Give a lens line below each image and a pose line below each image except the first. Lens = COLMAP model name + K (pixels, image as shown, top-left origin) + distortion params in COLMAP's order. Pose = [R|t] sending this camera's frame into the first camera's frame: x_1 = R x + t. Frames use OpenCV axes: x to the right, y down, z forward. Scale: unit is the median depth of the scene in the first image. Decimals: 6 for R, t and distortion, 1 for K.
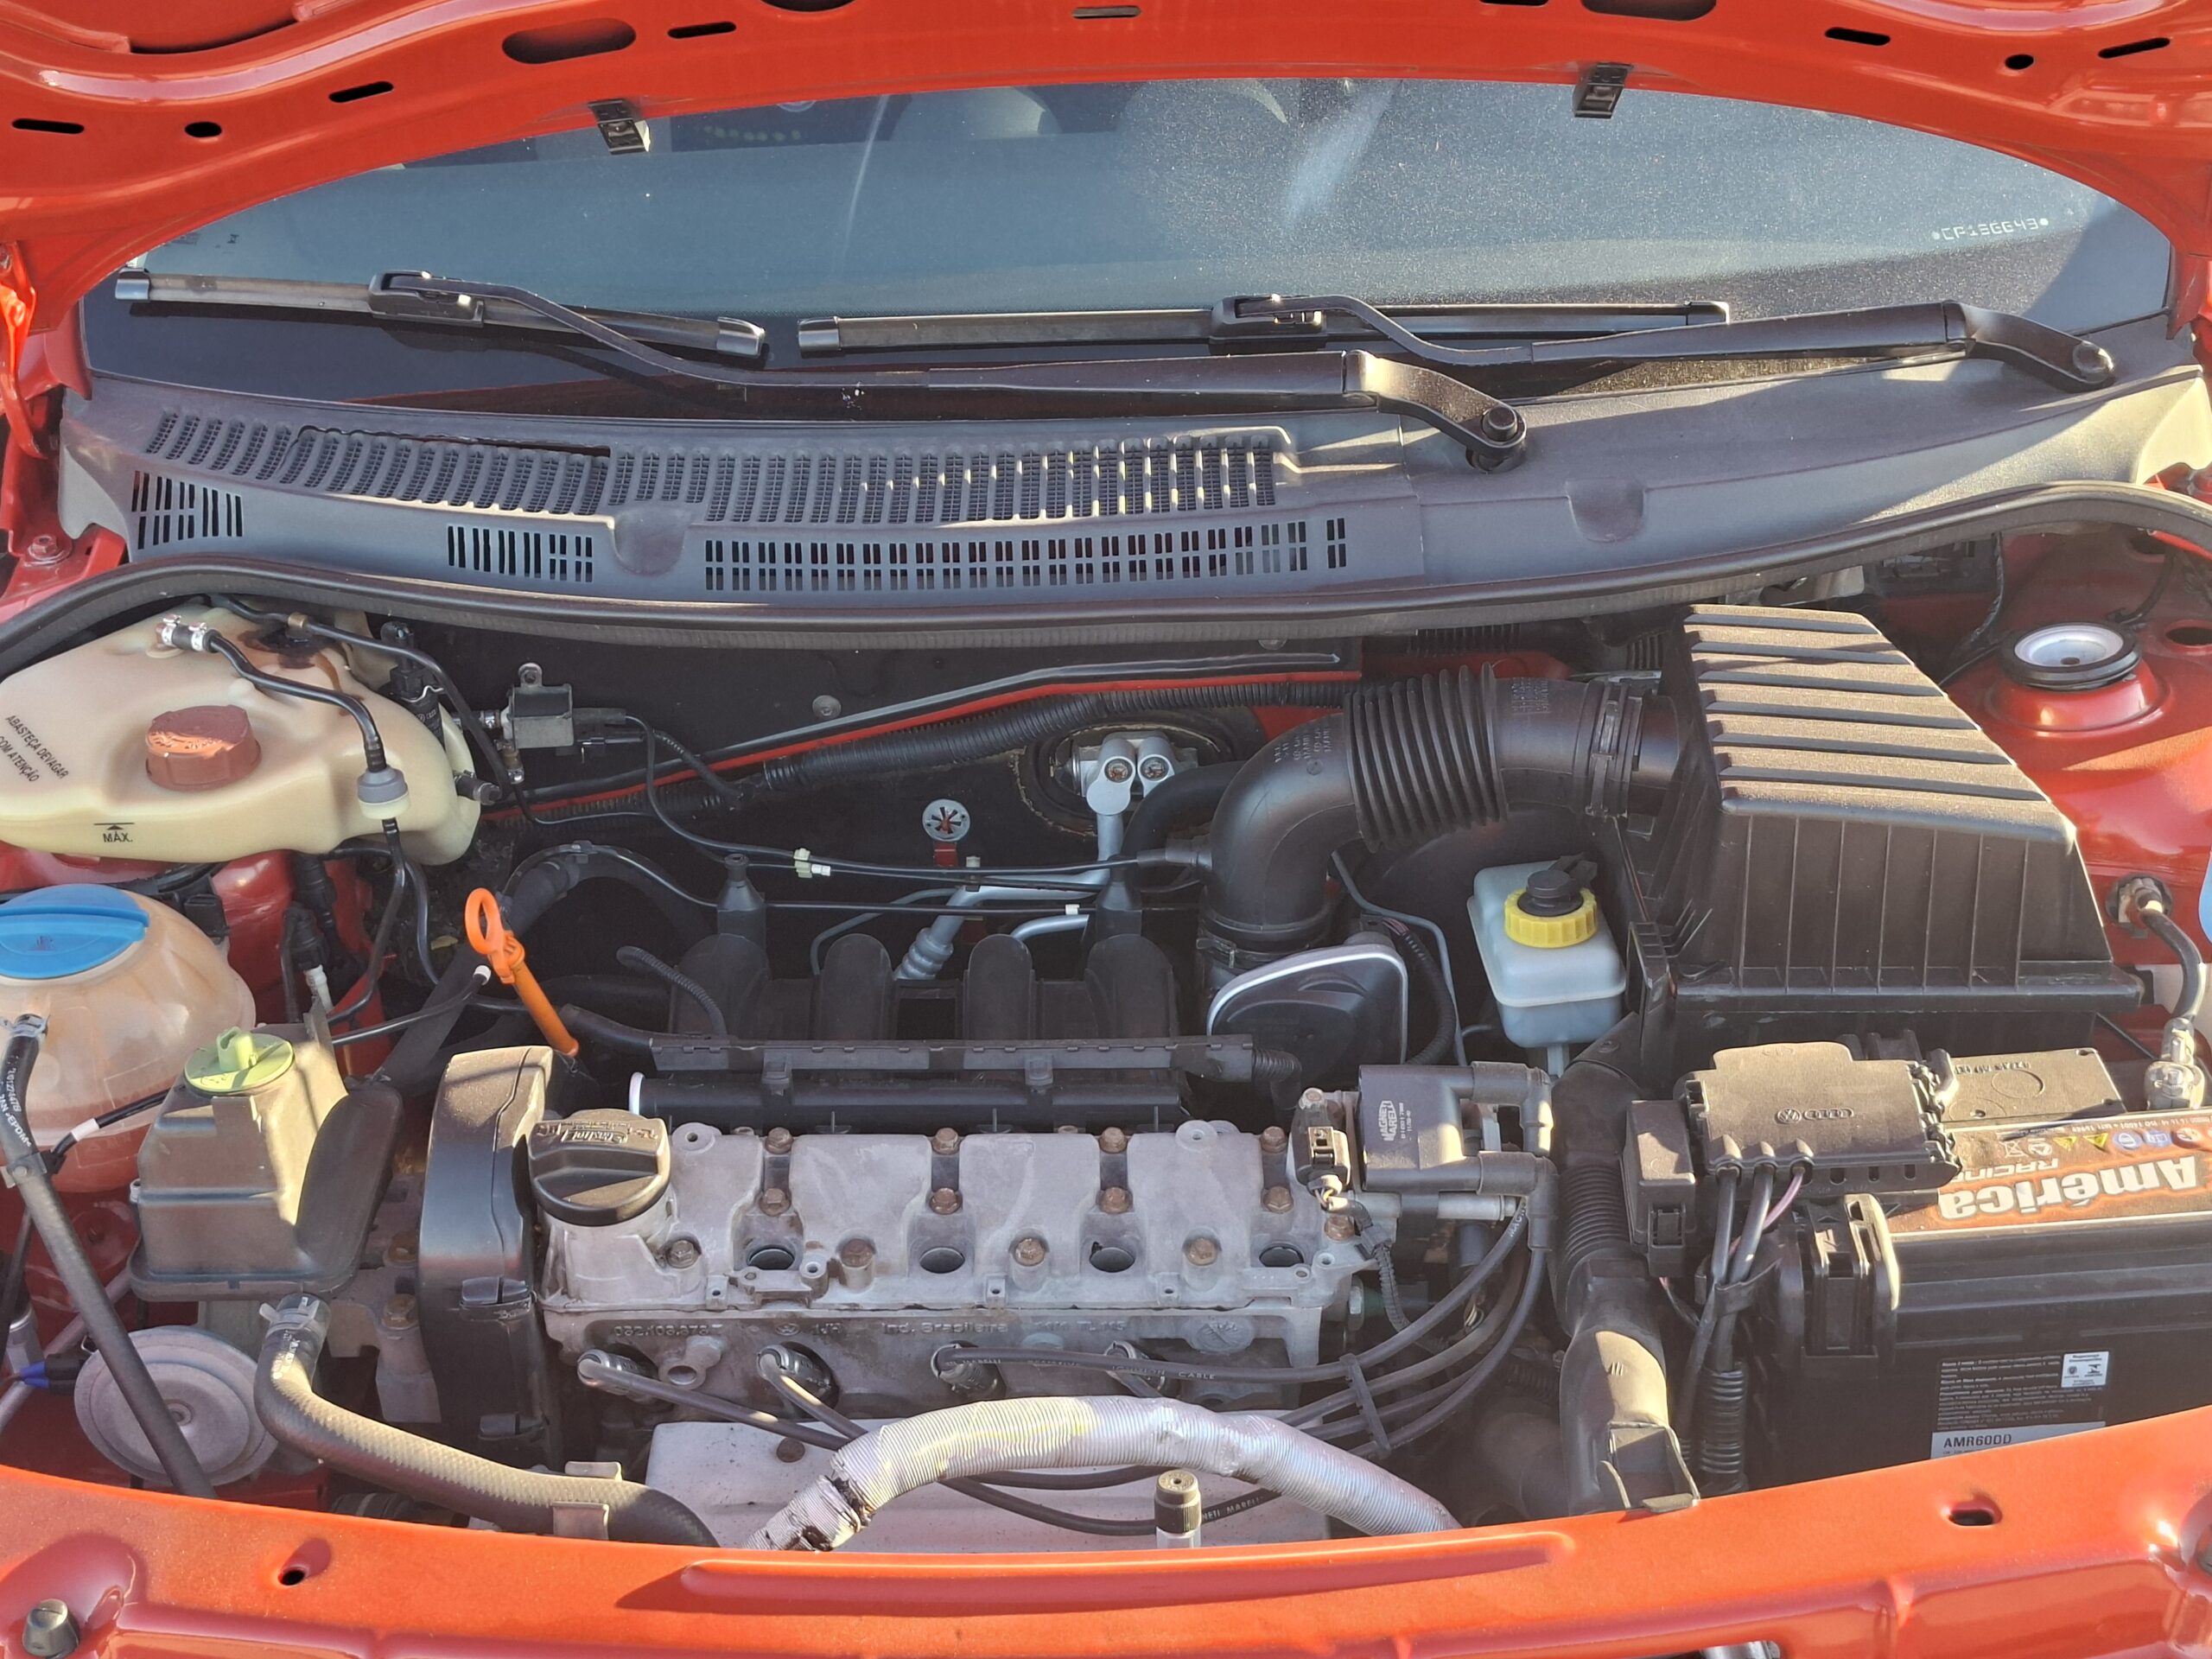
lens RADIAL K [[3033.3, 0, 1105.0], [0, 3033.3, 804.5], [0, 0, 1]] dist [0.182100, -0.408017]
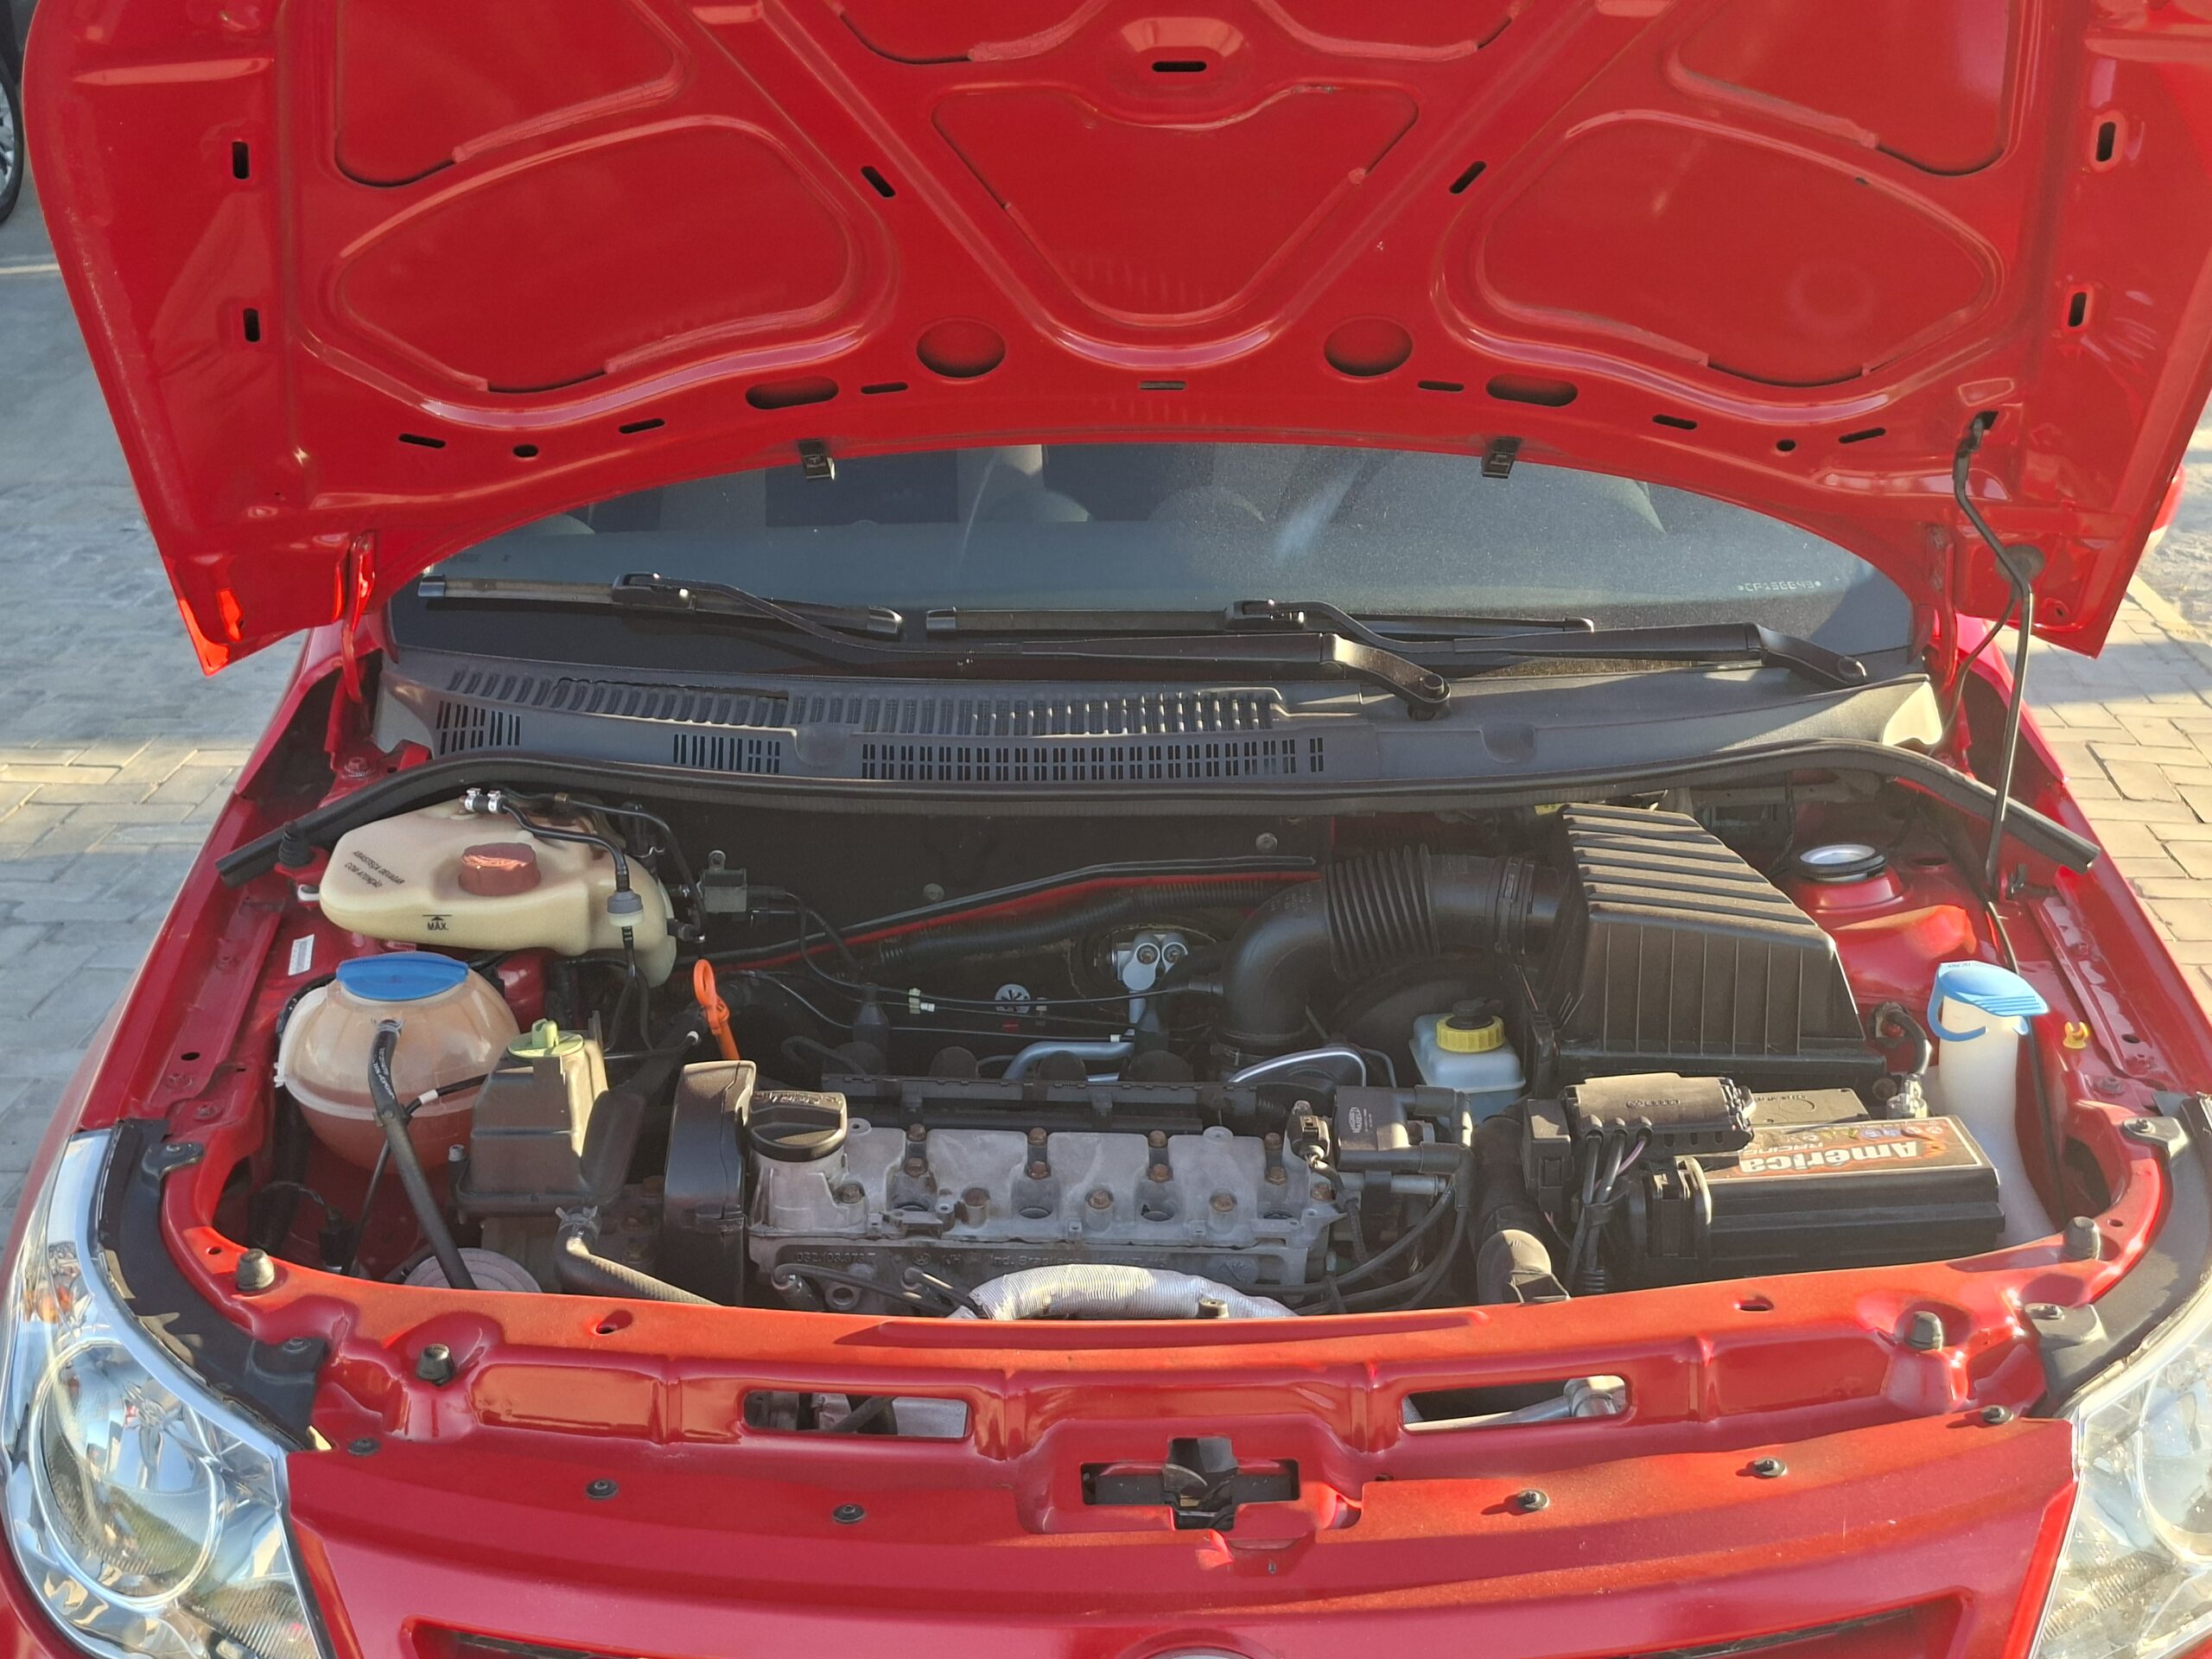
lens RADIAL K [[3169.3, 0, 1139.6], [0, 3169.3, 825.6], [0, 0, 1]] dist [0.202346, -0.577127]
pose [[0.998841, 0.028156, 0.039047, -0.065540], [-0.018740, 0.974558, -0.223353, 0.292029], [-0.044343, 0.222362, 0.973955, -0.439433]]
